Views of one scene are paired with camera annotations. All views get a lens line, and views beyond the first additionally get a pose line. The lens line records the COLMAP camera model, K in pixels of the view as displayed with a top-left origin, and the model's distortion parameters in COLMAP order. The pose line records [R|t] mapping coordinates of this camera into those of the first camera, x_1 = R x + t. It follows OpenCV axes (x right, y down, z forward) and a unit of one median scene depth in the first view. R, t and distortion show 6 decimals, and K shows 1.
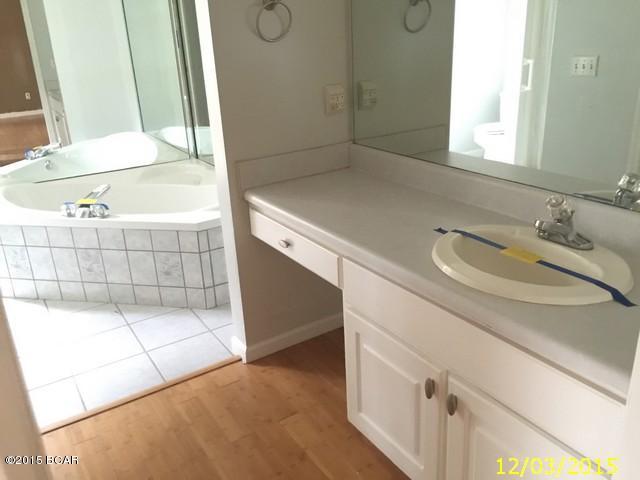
lens RADIAL K [[548.1, 0, 320.0], [0, 548.1, 240.0], [0, 0, 1]] dist [-0.002335, -0.003587]
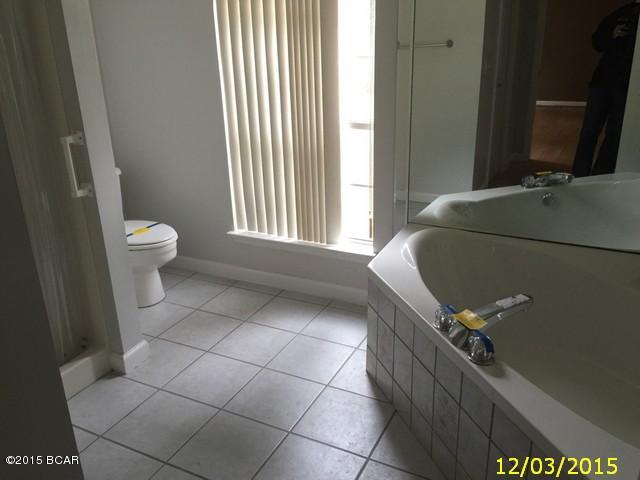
lens RADIAL K [[548.1, 0, 320.0], [0, 548.1, 240.0], [0, 0, 1]] dist [-0.002335, -0.003587]
pose [[0.505779, 0.335366, -0.794806, -0.056301], [-0.308651, 0.930700, 0.196295, -0.139325], [0.805557, 0.146036, 0.574240, 0.358743]]
